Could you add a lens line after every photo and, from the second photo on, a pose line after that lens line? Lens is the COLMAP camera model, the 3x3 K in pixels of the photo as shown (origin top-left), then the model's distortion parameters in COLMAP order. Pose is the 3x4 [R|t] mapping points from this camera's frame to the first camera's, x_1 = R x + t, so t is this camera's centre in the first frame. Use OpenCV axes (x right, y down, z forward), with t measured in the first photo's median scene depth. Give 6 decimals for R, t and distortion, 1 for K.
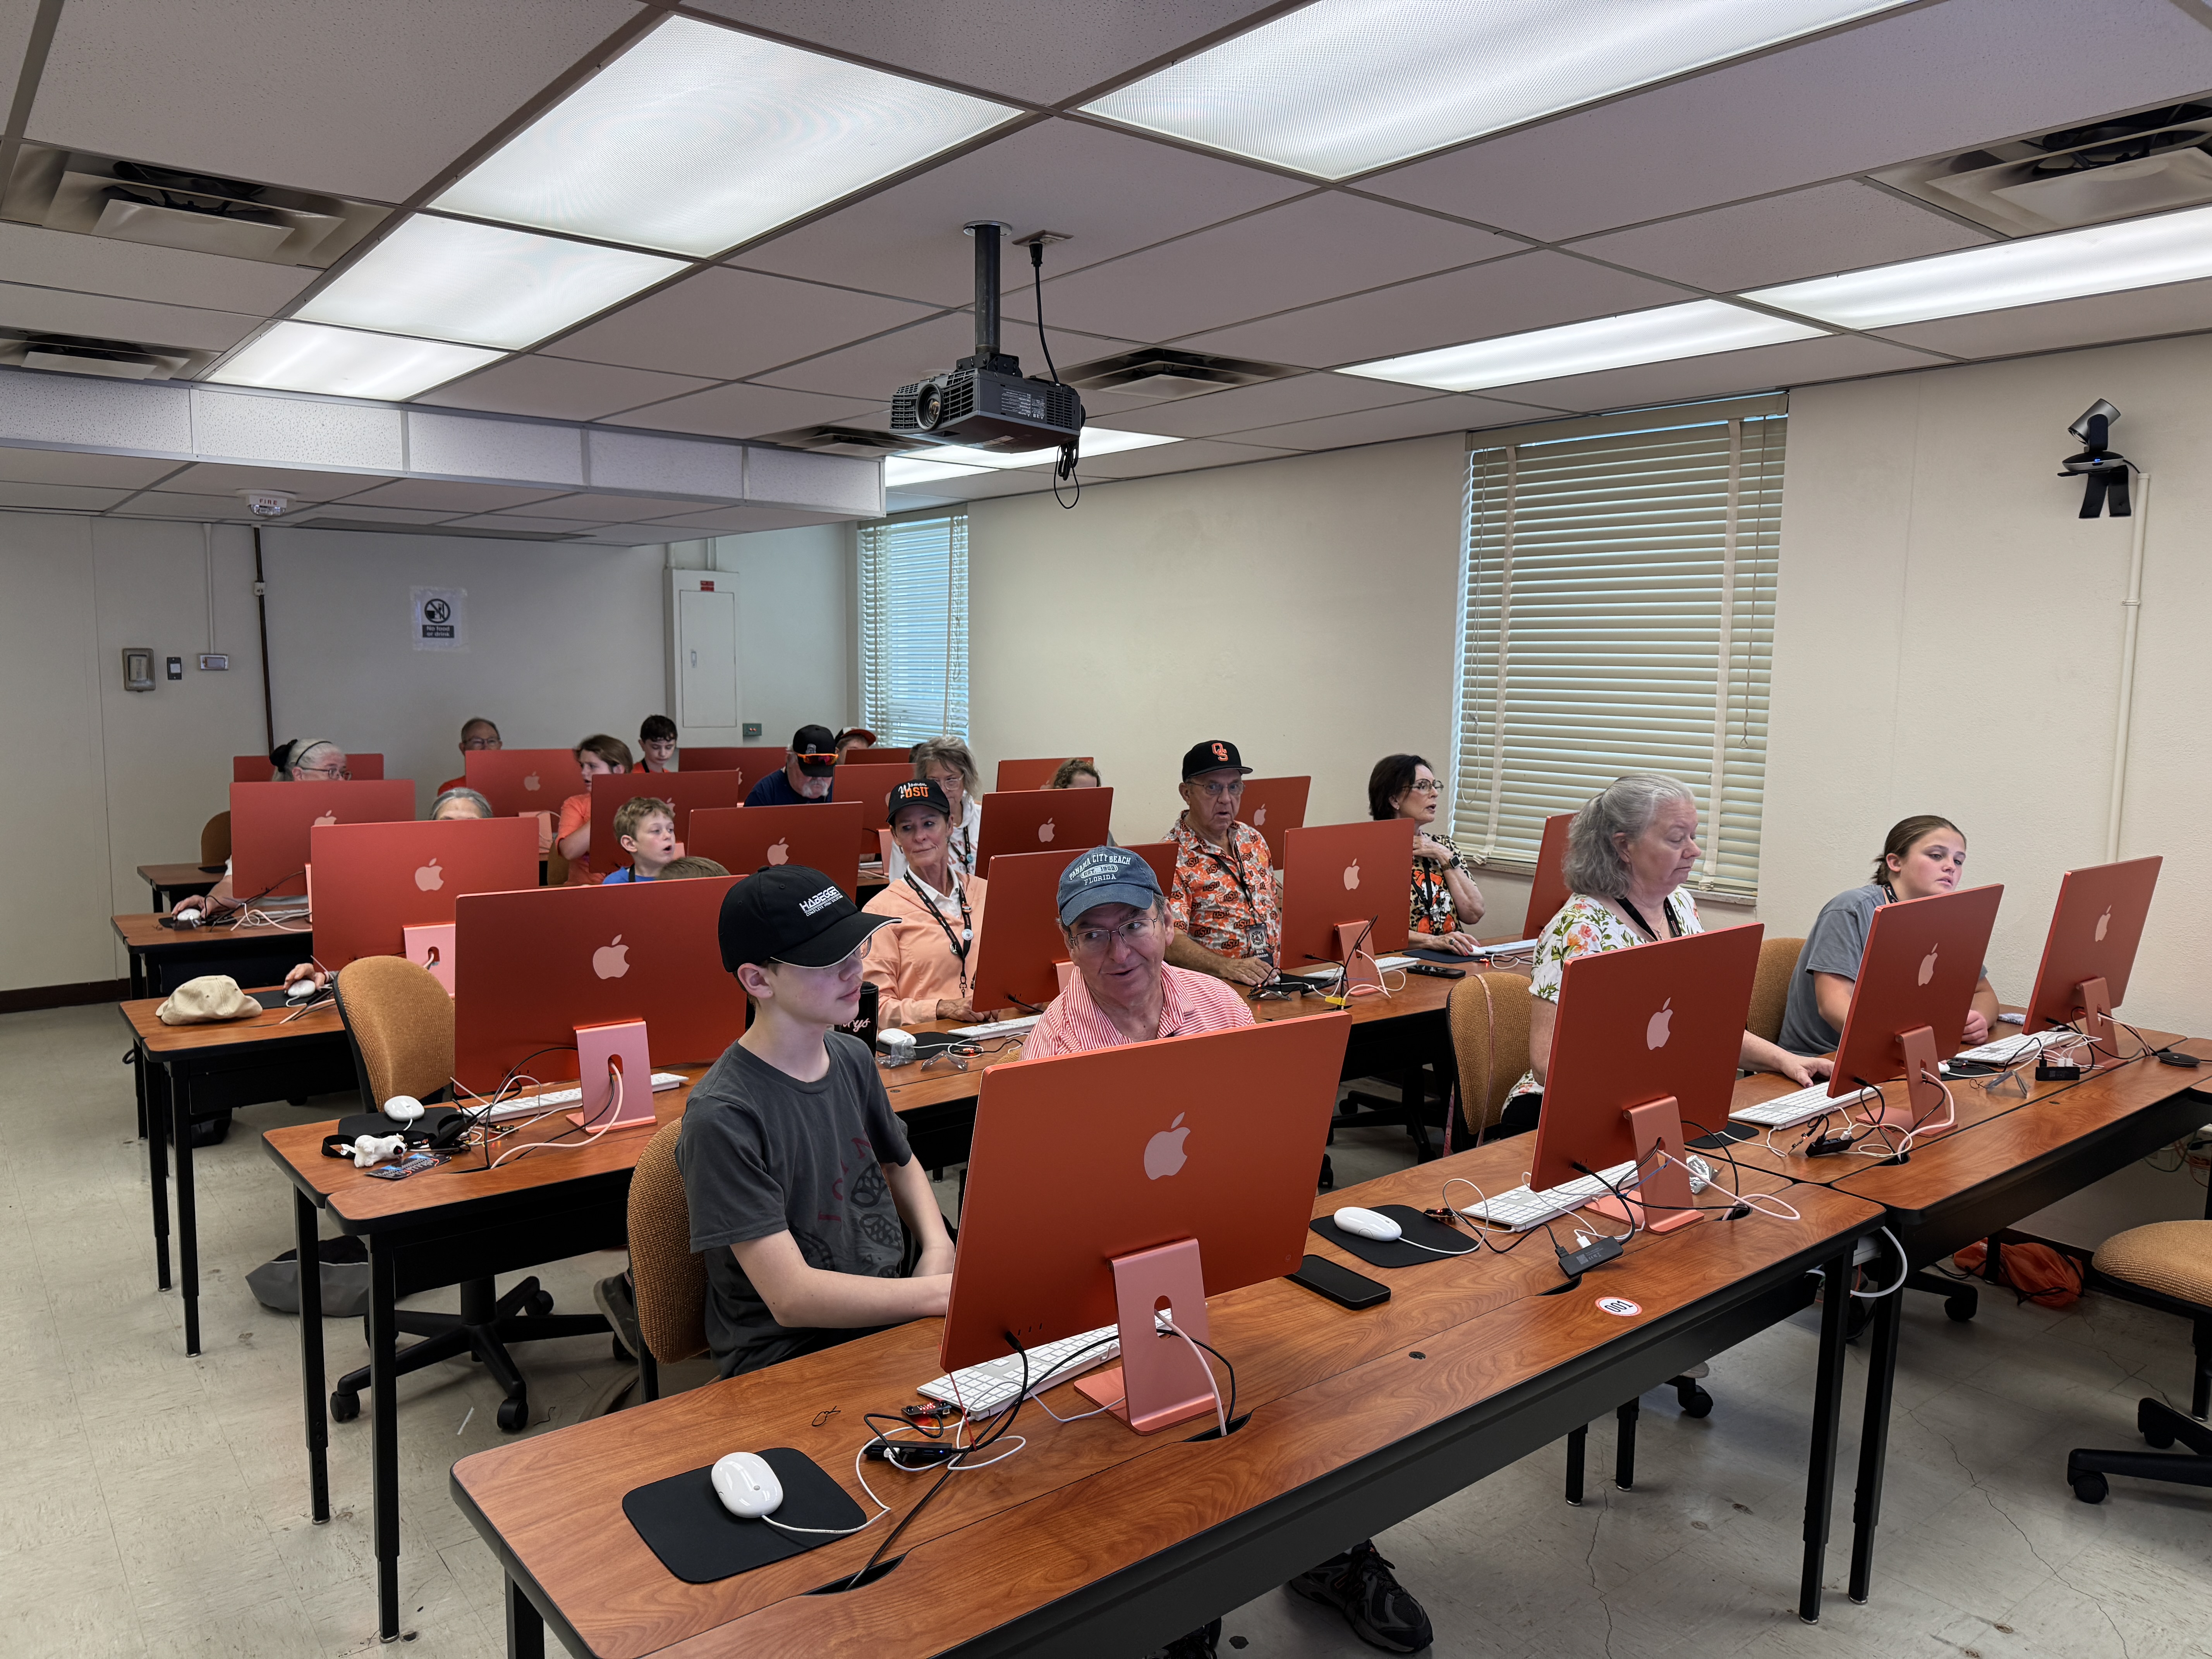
lens RADIAL K [[1556.9, 0, 1094.7], [0, 1556.9, 852.9], [0, 0, 1]] dist [0.023727, -0.022000]
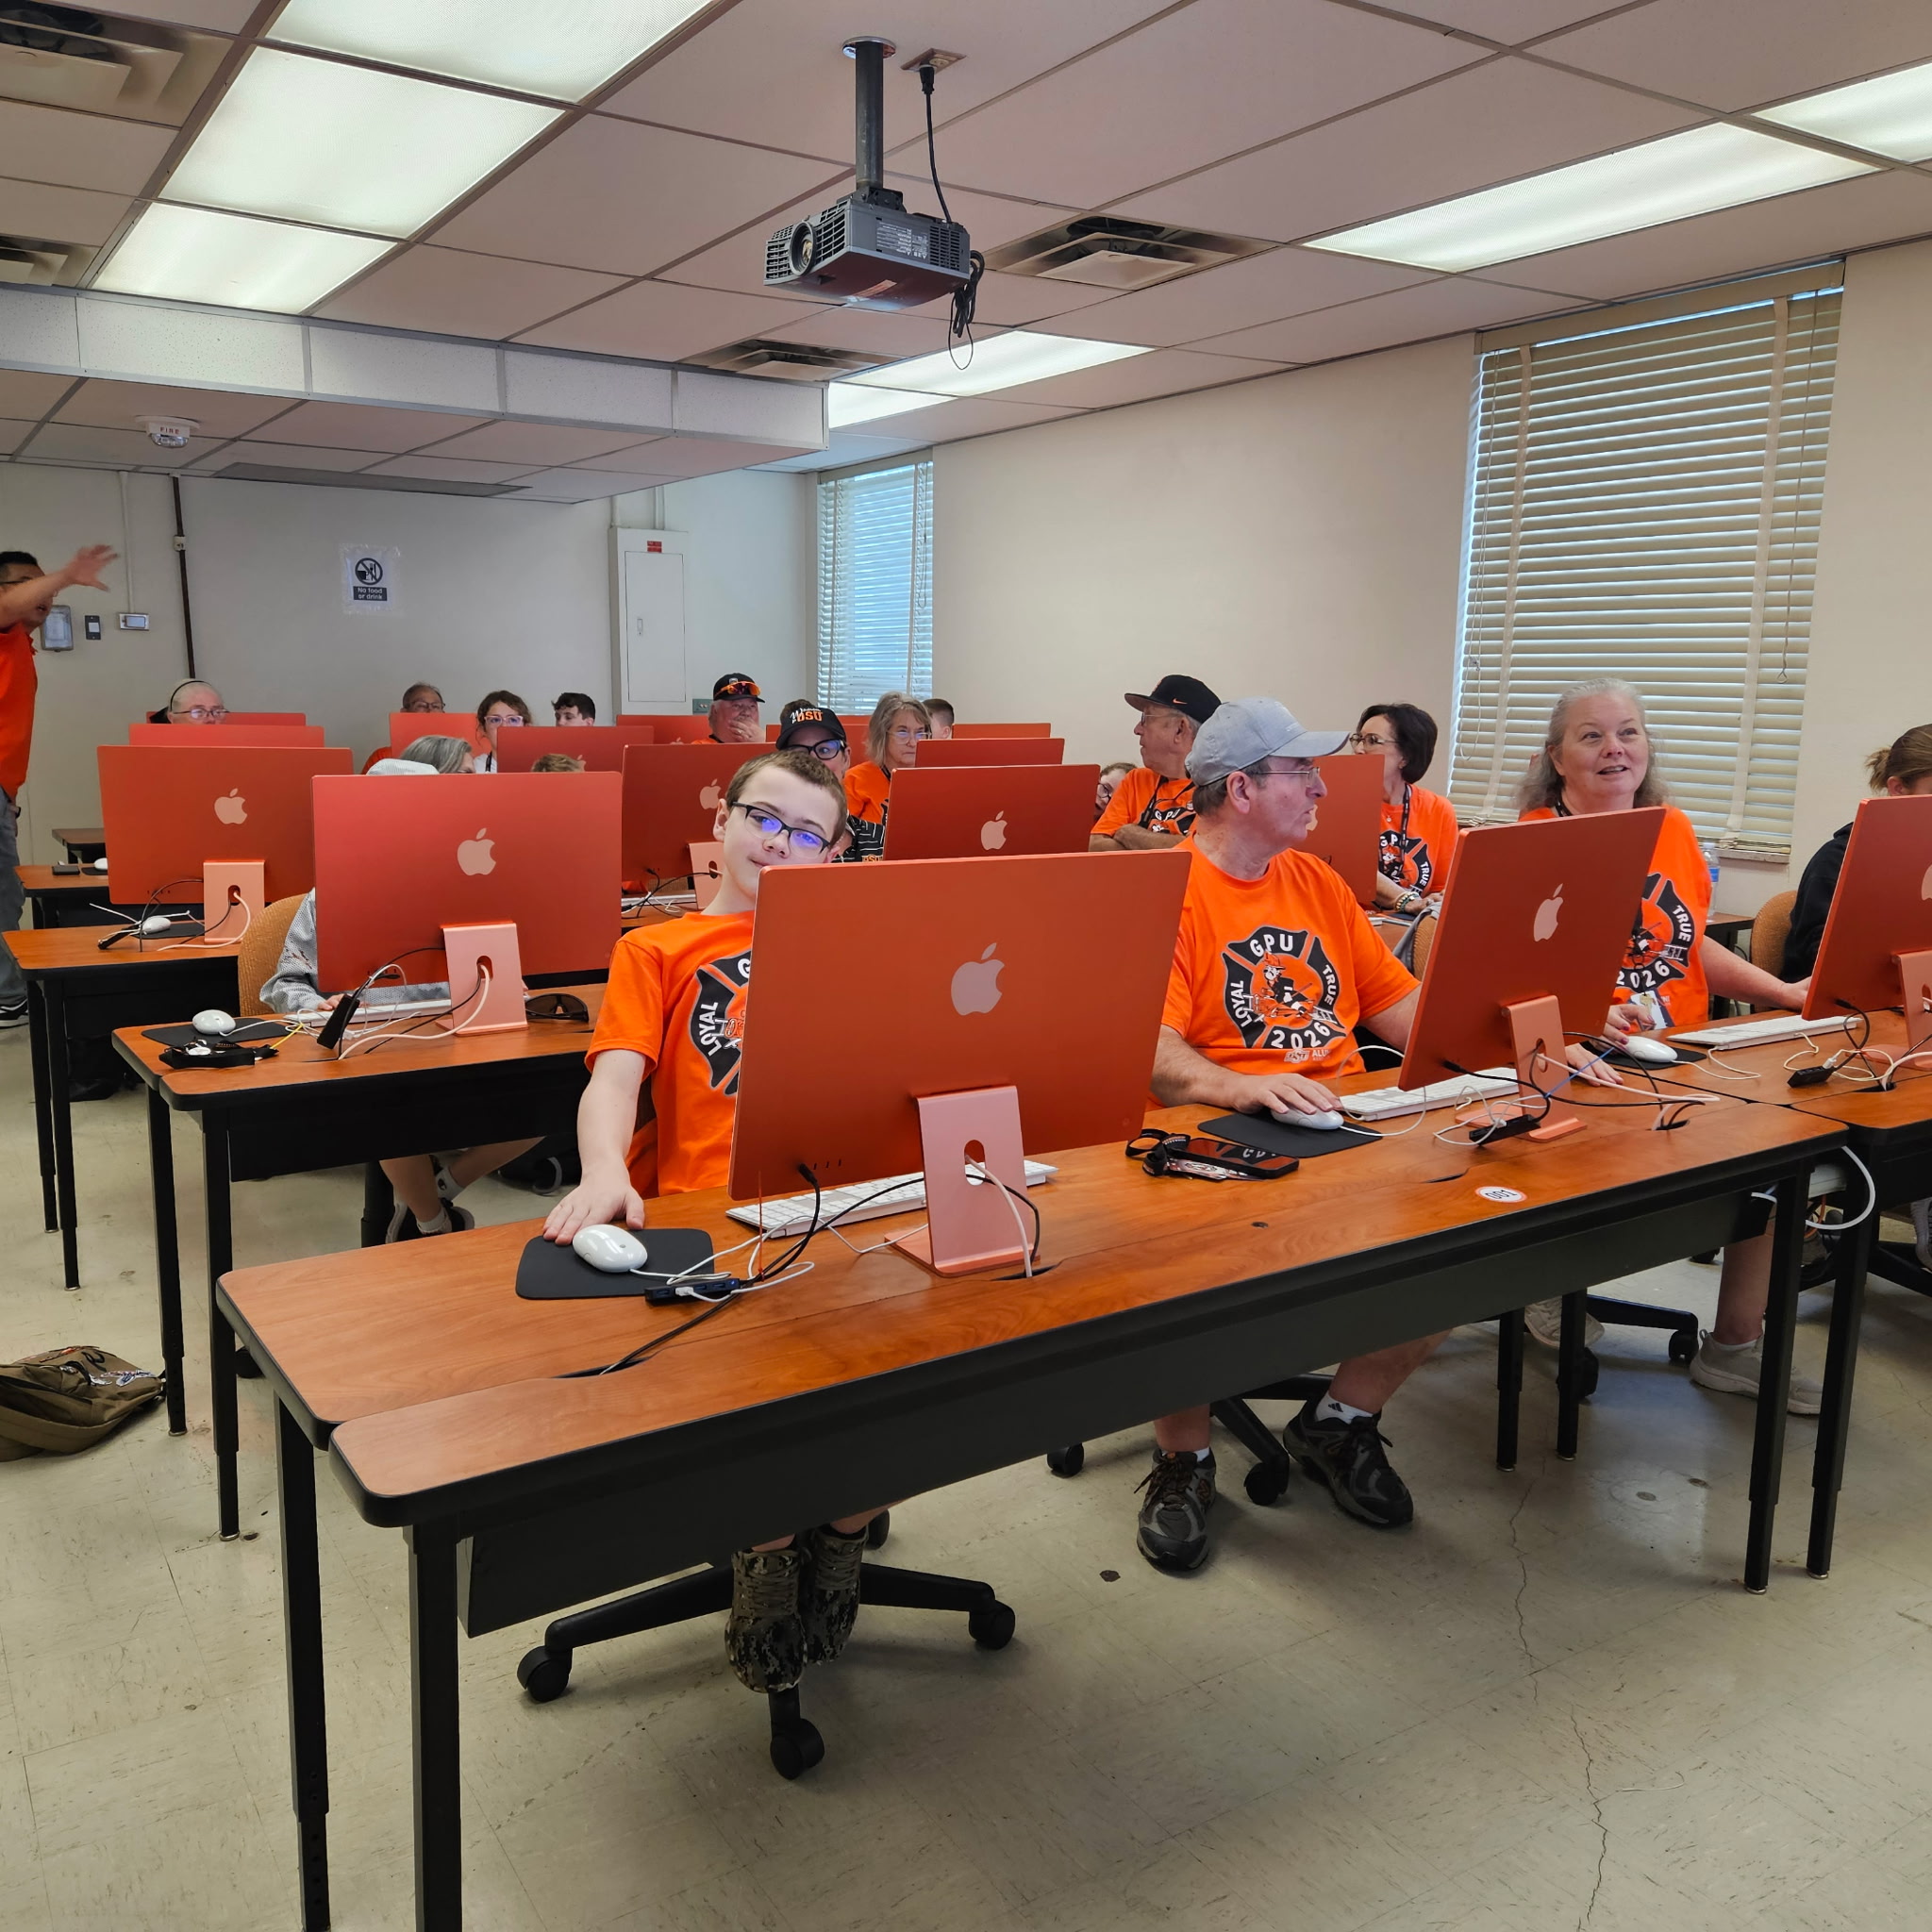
lens RADIAL K [[1712.2, 0, 969.6], [0, 1712.2, 955.8], [0, 0, 1]] dist [0.057993, -0.038588]
pose [[0.996055, 0.012923, -0.087792, 0.070158], [-0.009641, 0.999242, 0.037705, 0.072509], [0.088213, -0.036710, 0.995425, -0.010118]]
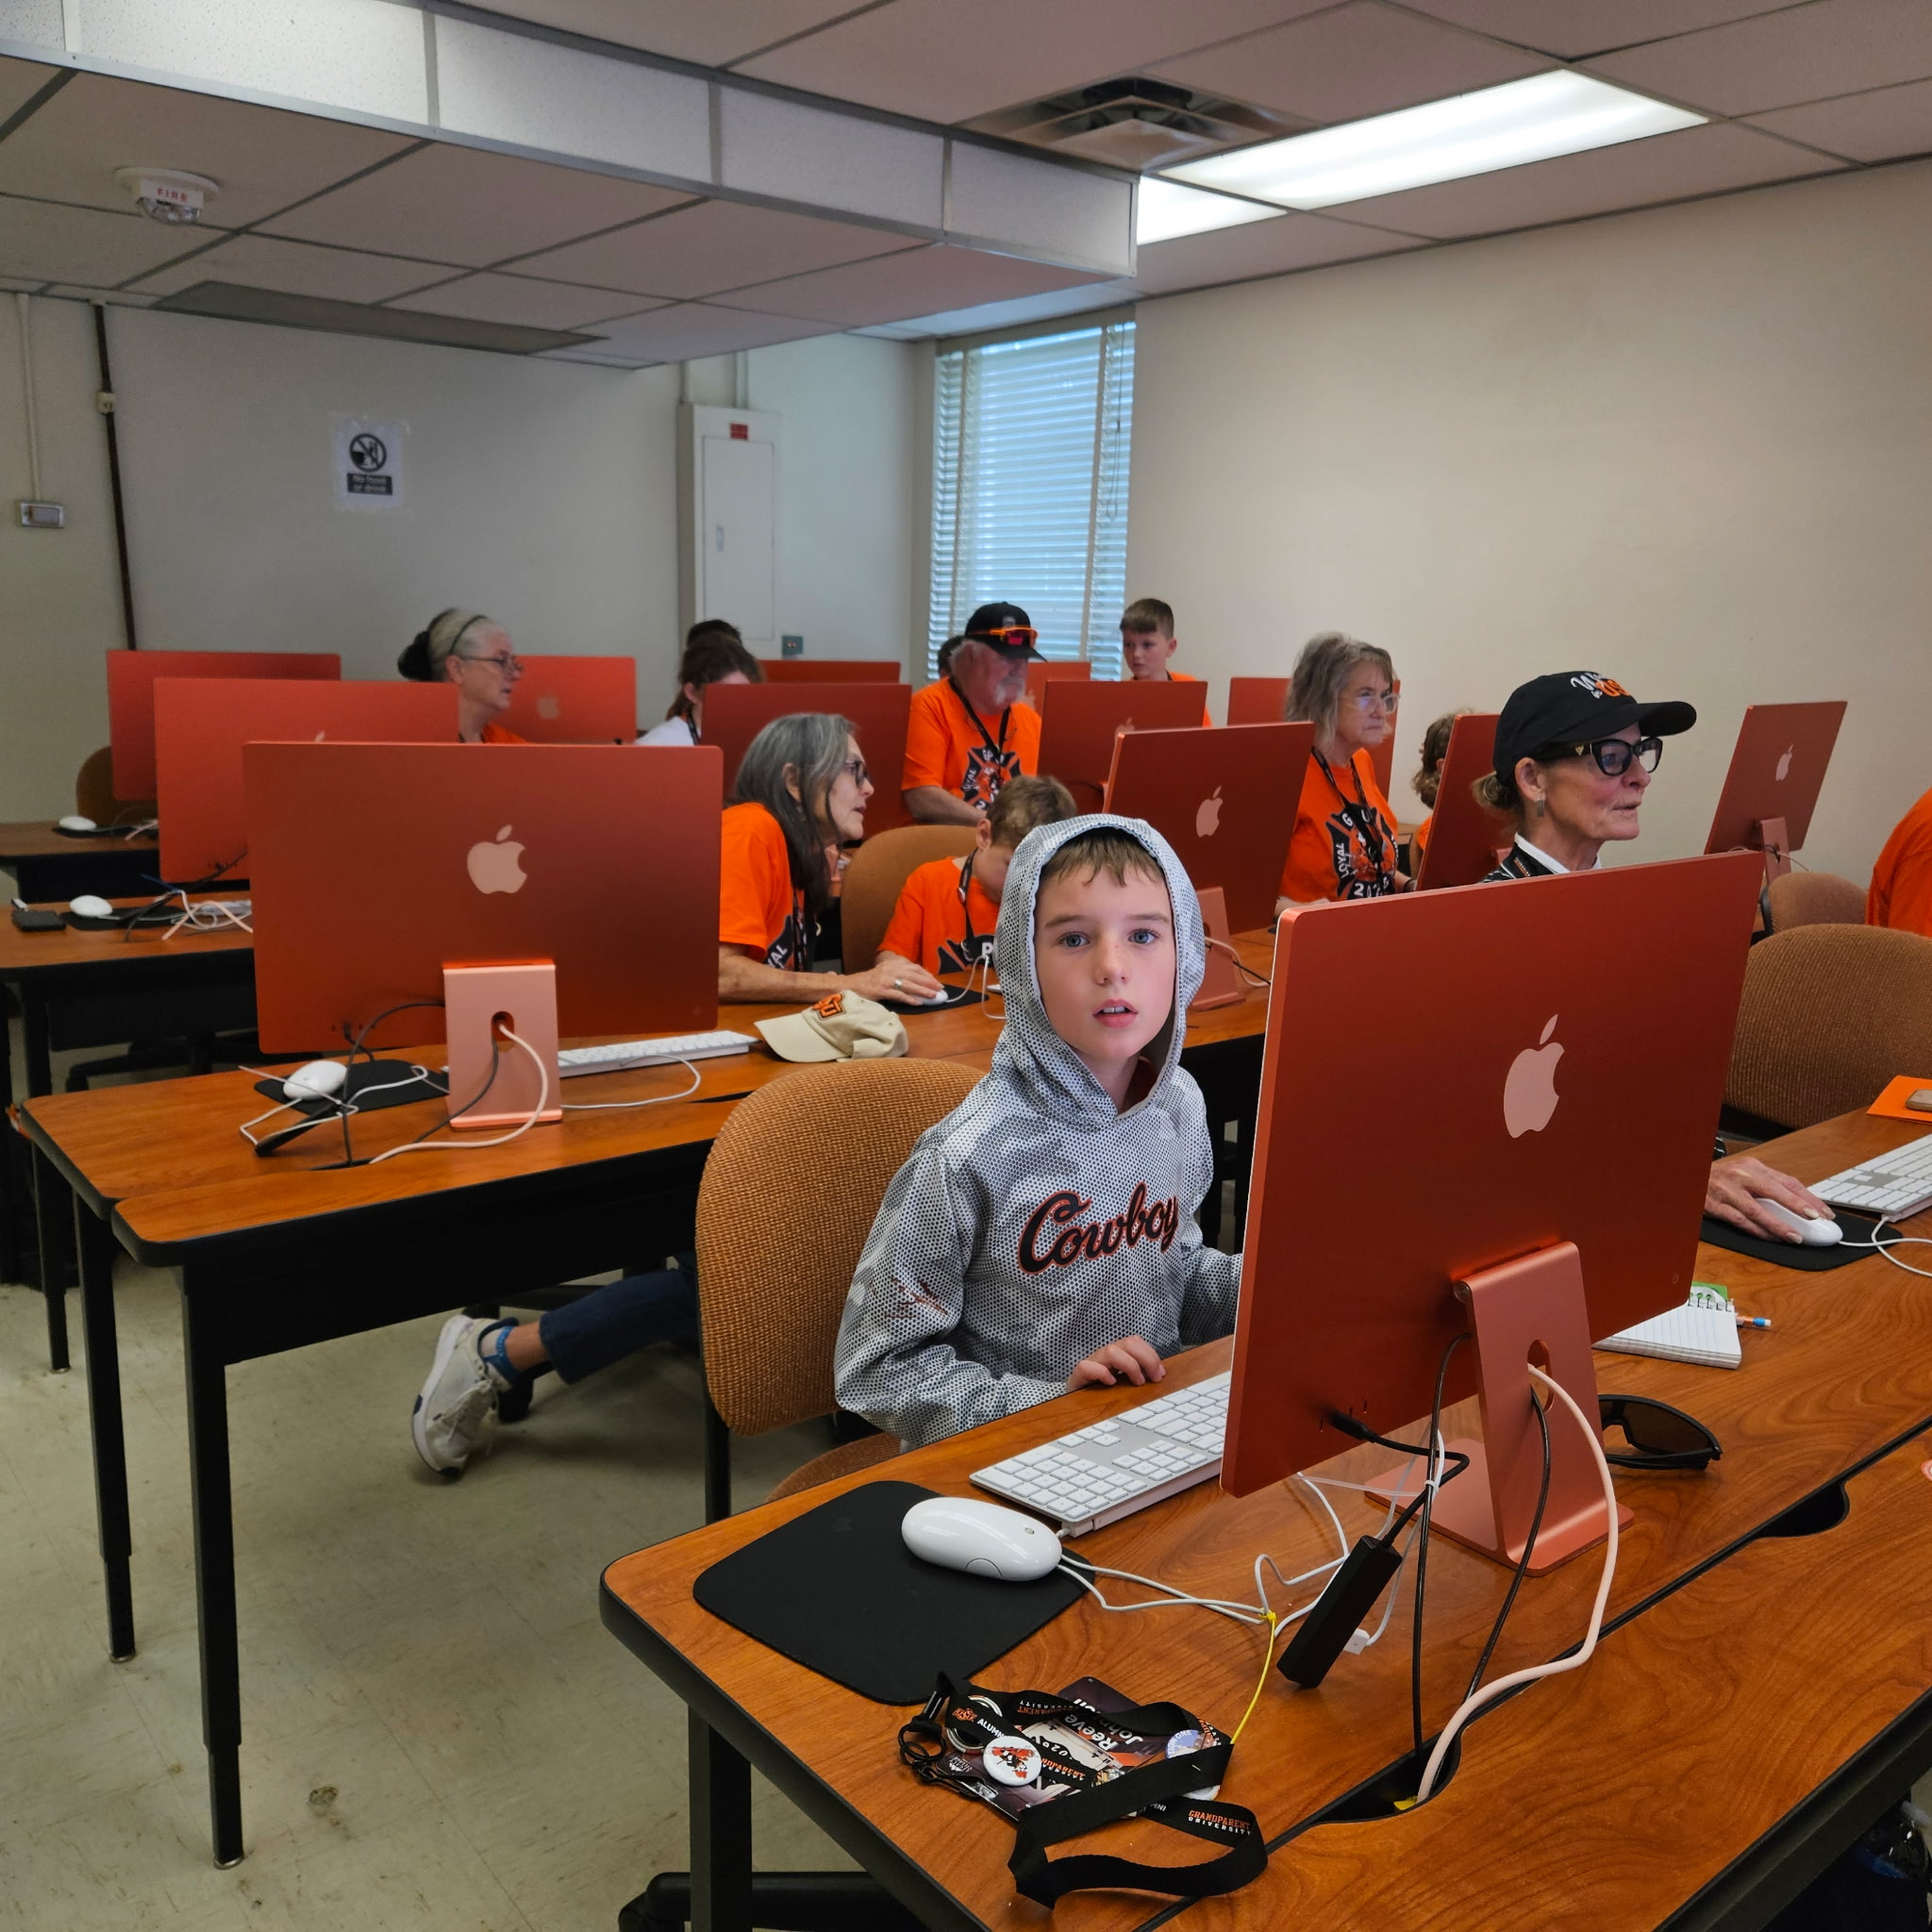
lens RADIAL K [[1712.2, 0, 961.6], [0, 1712.2, 965.4], [0, 0, 1]] dist [0.057993, -0.038588]
pose [[0.999823, 0.010398, 0.015683, -0.380863], [-0.011627, 0.996695, 0.080400, 0.007104], [-0.014795, -0.080568, 0.996639, 0.515742]]
